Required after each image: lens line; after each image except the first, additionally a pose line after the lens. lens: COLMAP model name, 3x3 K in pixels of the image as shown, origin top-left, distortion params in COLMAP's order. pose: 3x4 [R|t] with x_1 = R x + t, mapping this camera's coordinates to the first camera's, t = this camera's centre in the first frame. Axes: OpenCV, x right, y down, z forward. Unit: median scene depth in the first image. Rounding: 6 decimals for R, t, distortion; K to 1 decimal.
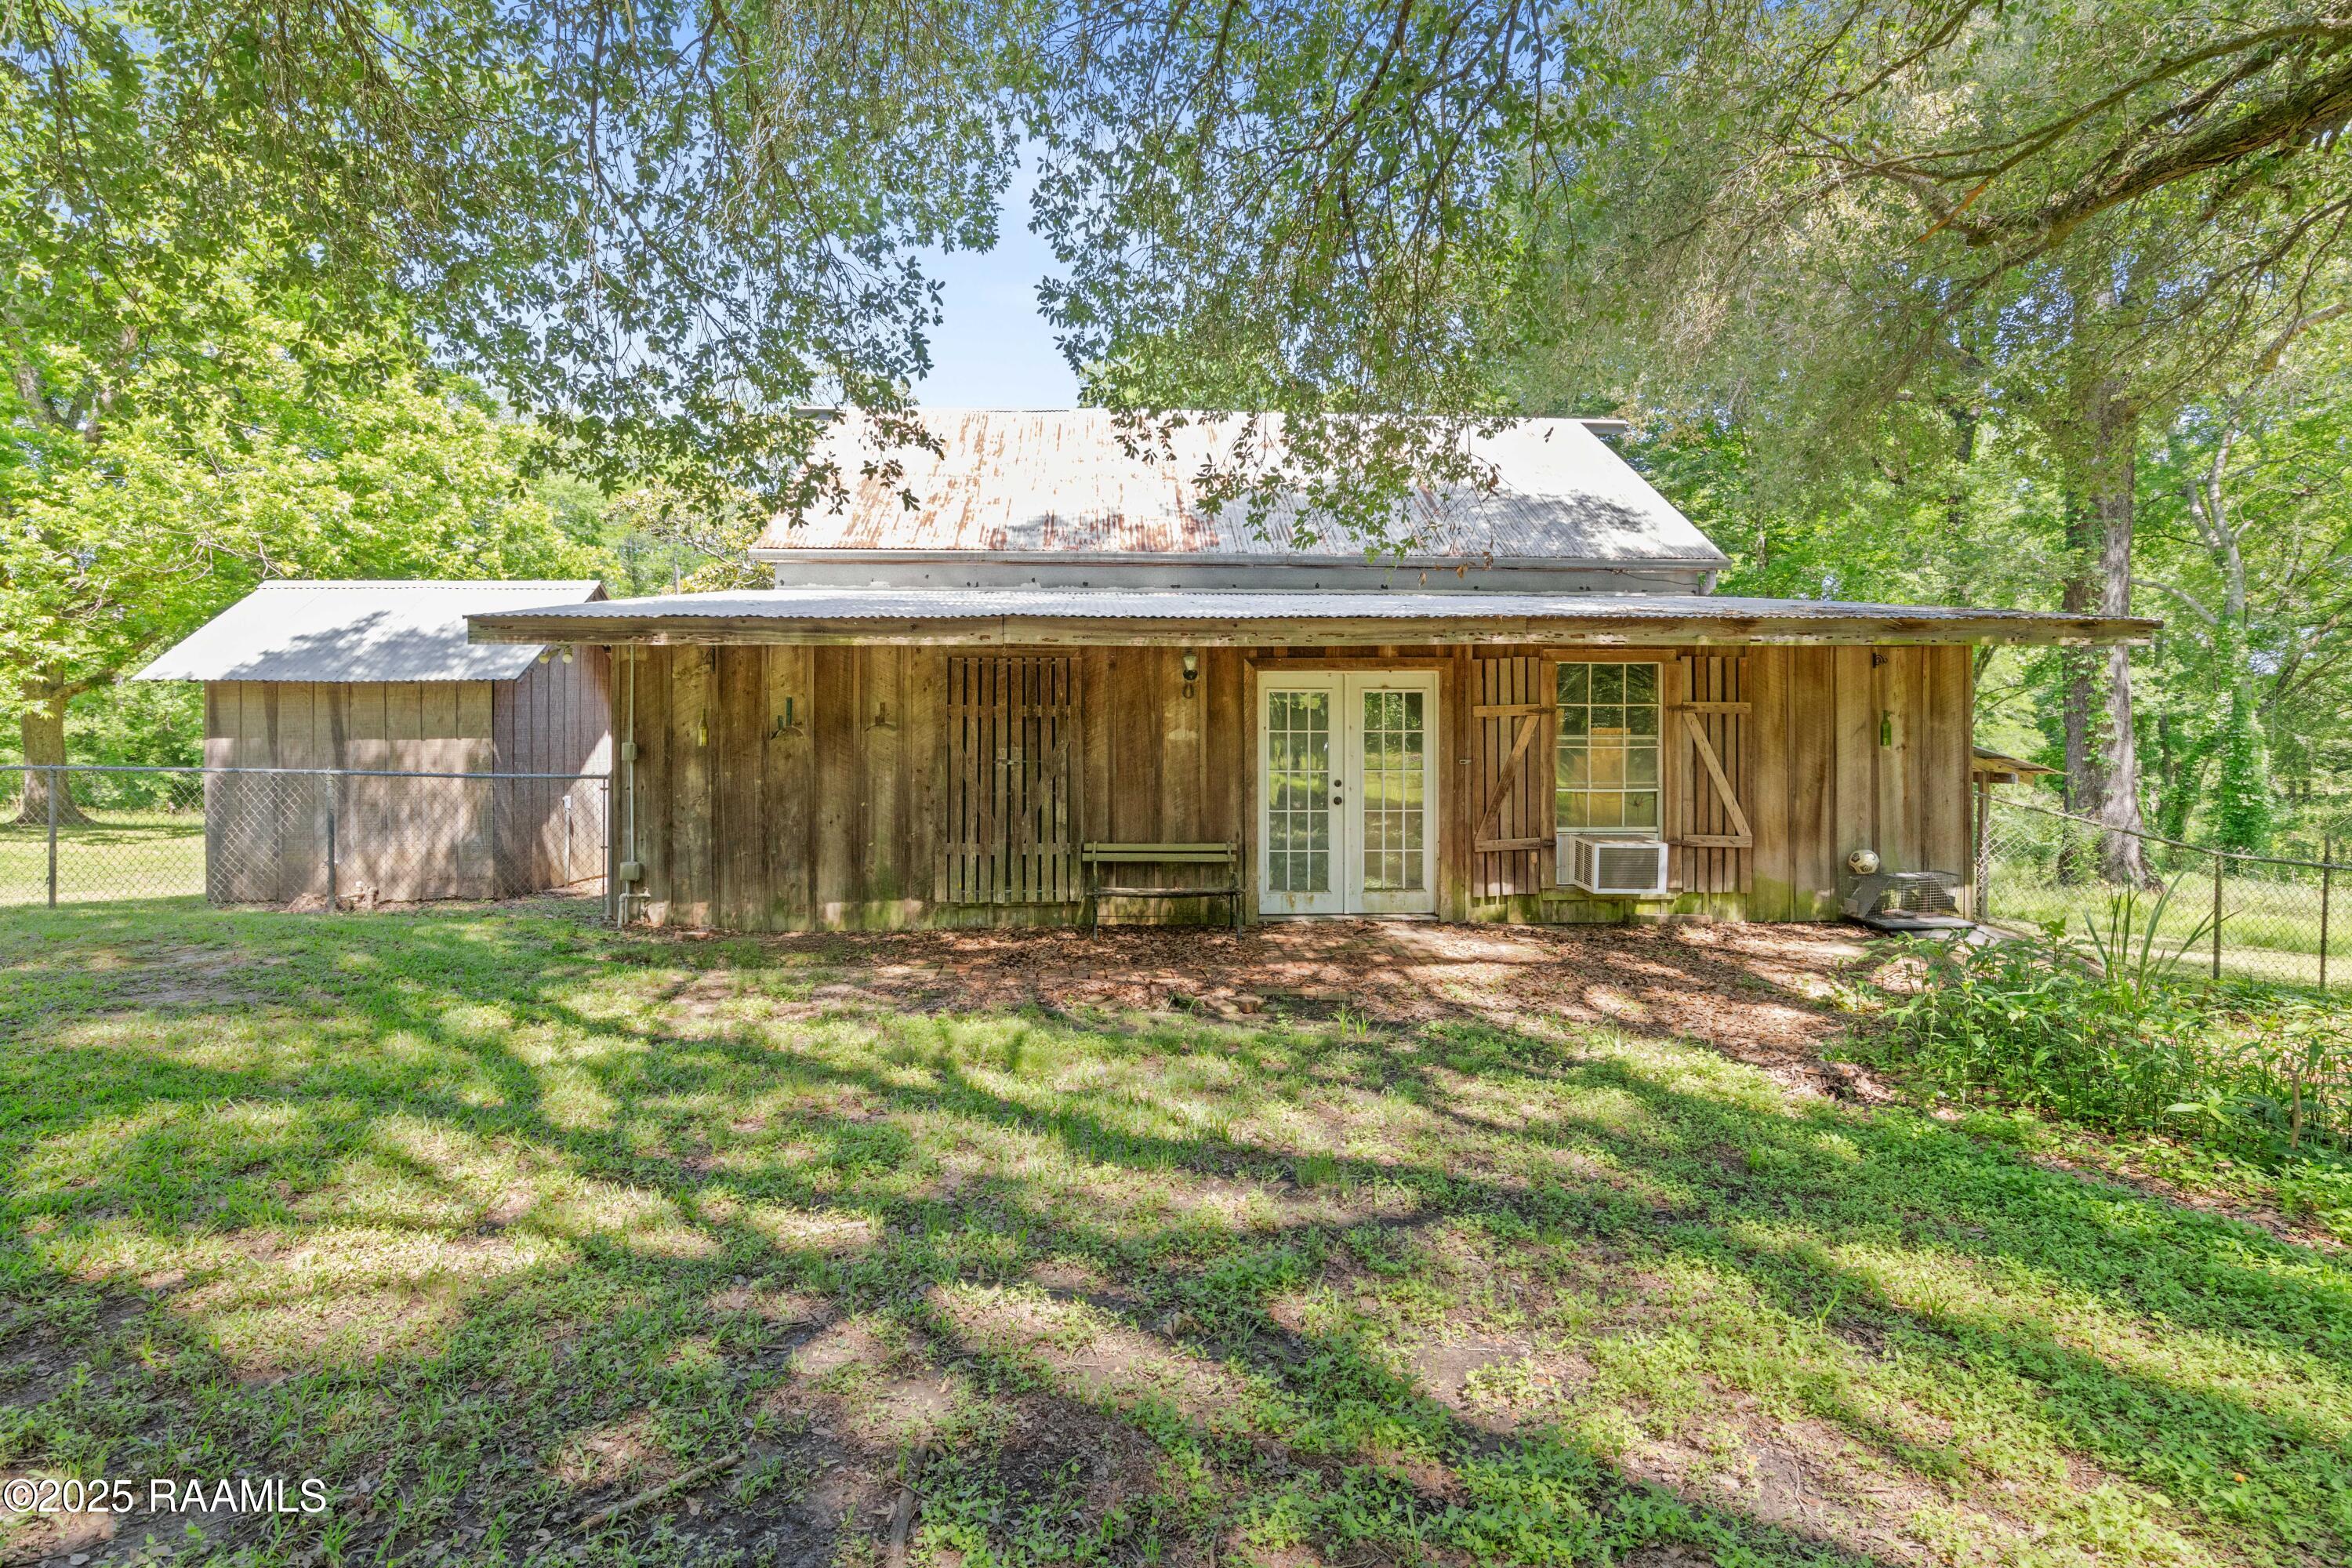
lens RADIAL K [[1154.6, 0, 1097.3], [0, 1154.6, 765.8], [0, 0, 1]] dist [0.011607, 0.000094]
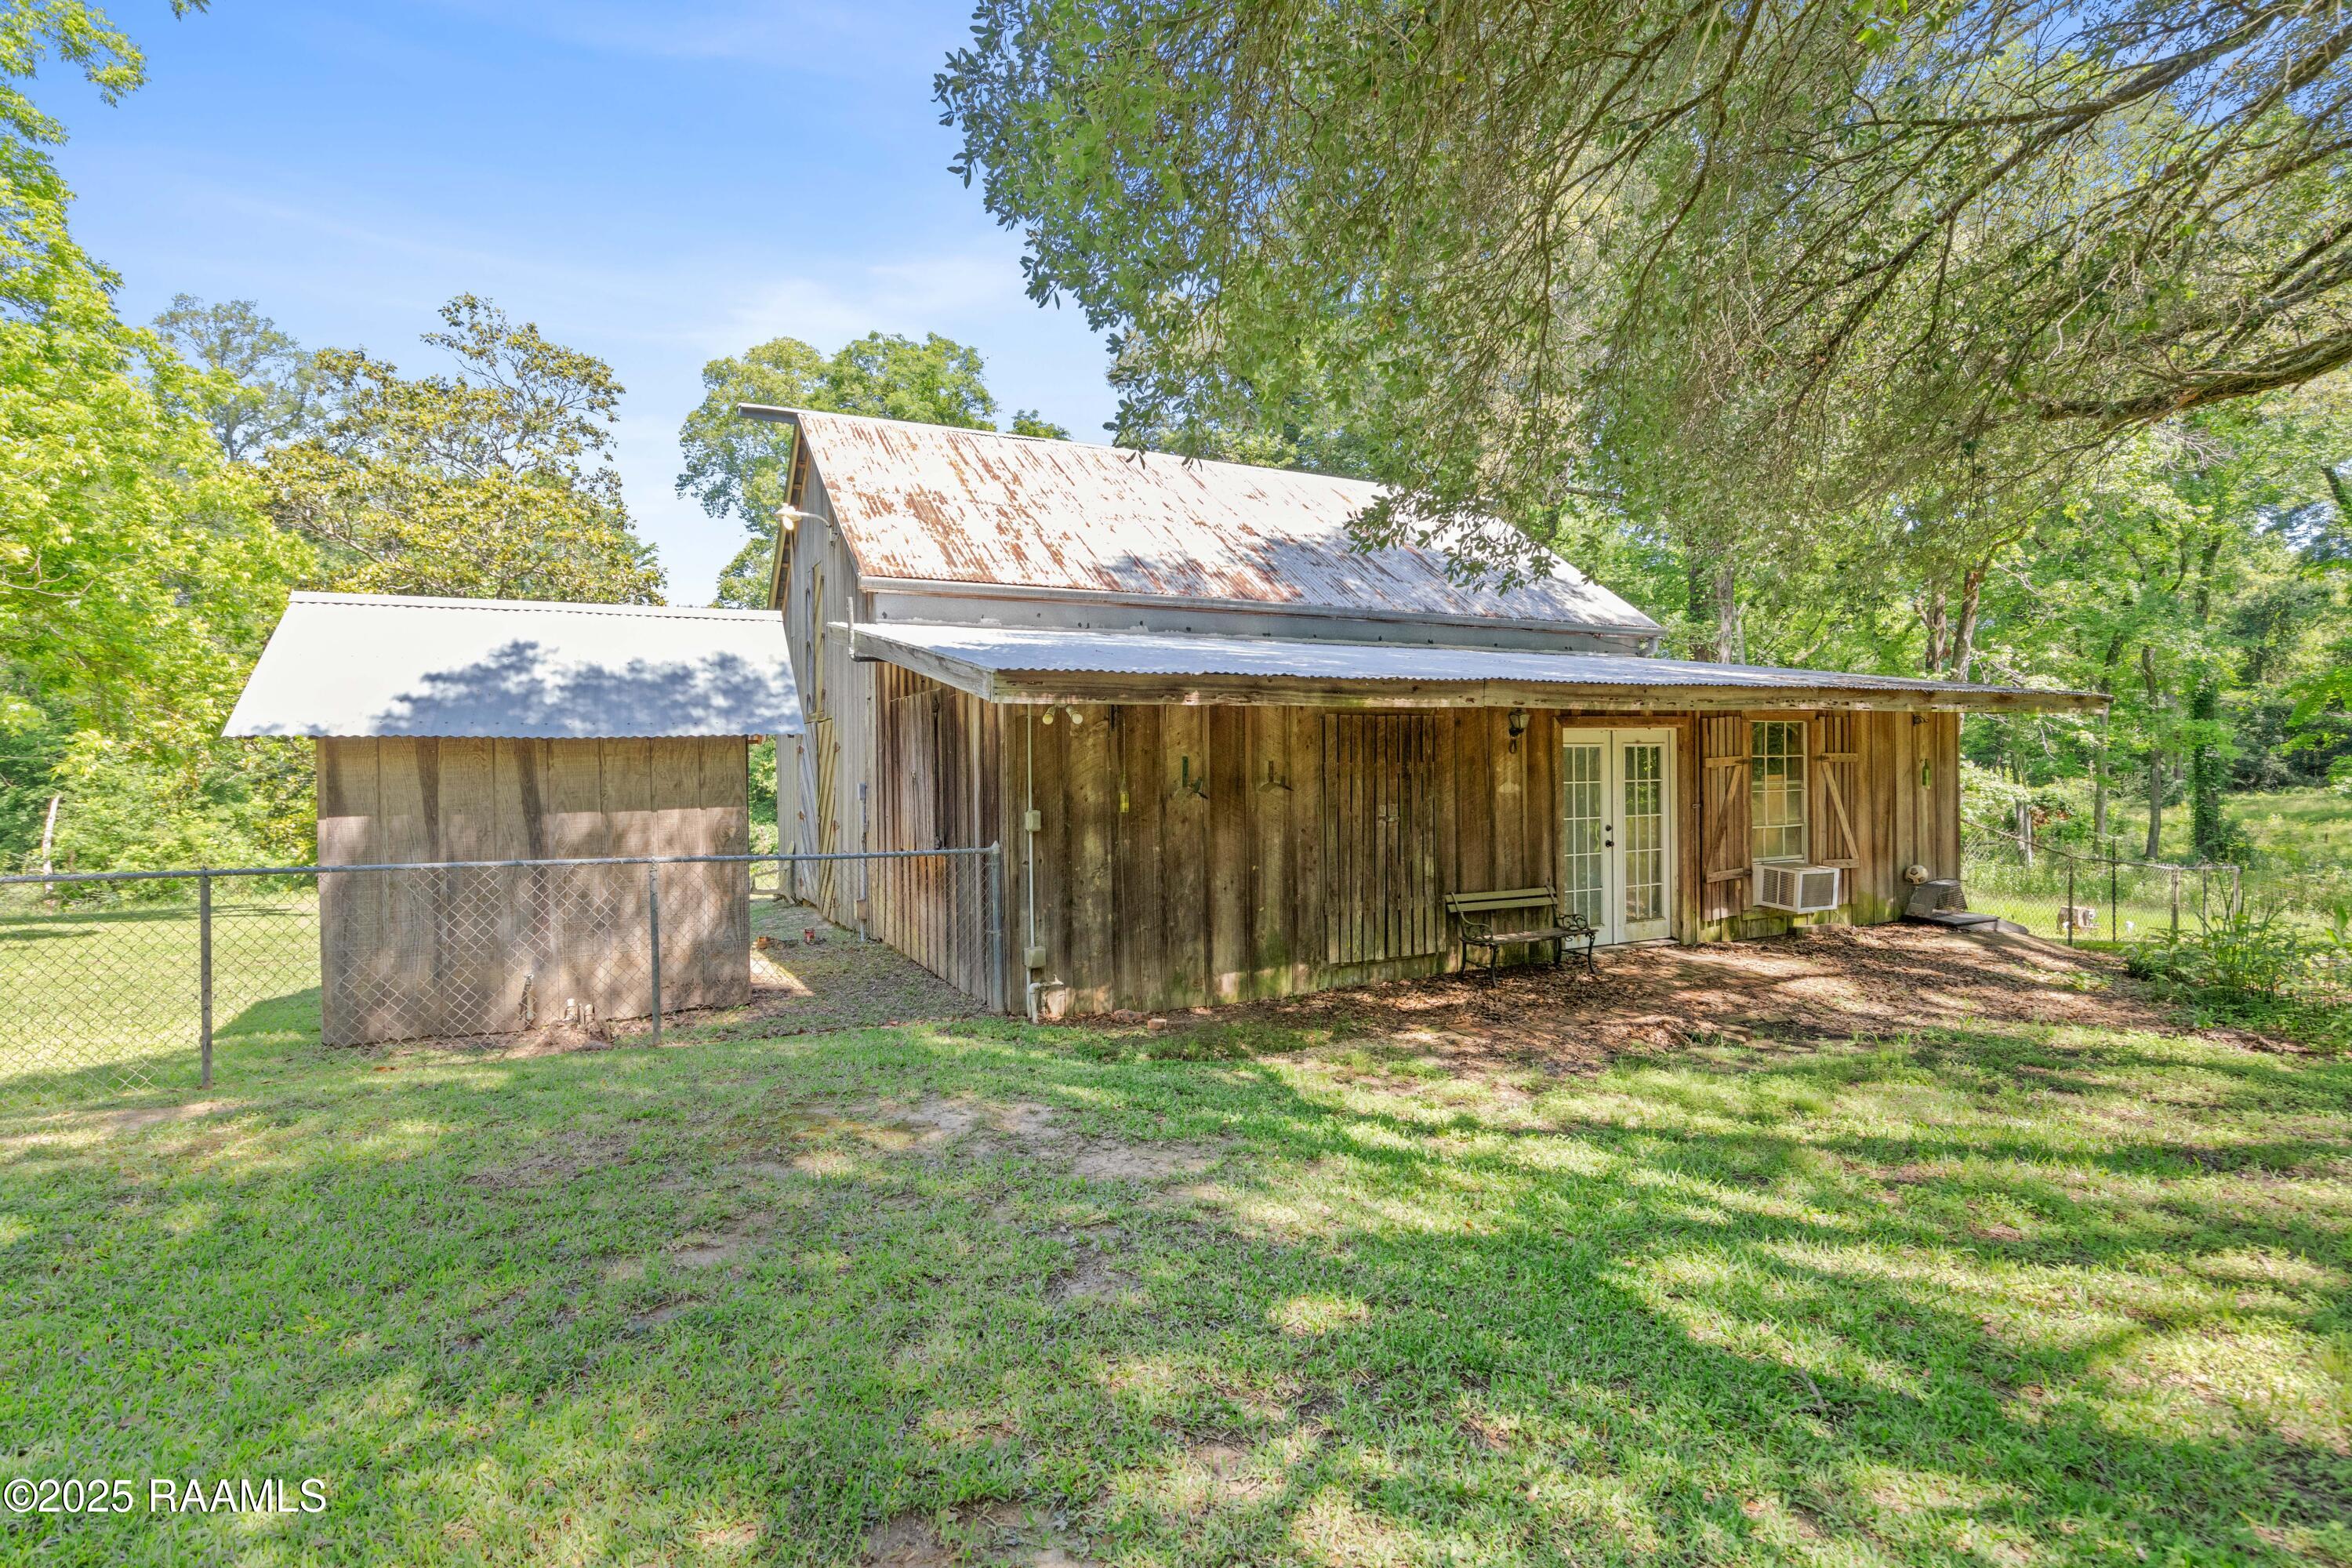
lens RADIAL K [[1154.6, 0, 1171.2], [0, 1154.6, 775.7], [0, 0, 1]] dist [0.011607, 0.000094]
pose [[0.907835, -0.016246, 0.419013, -0.657369], [0.021920, 0.999722, -0.008731, -0.035672], [-0.418755, 0.017111, 0.907938, 0.160452]]
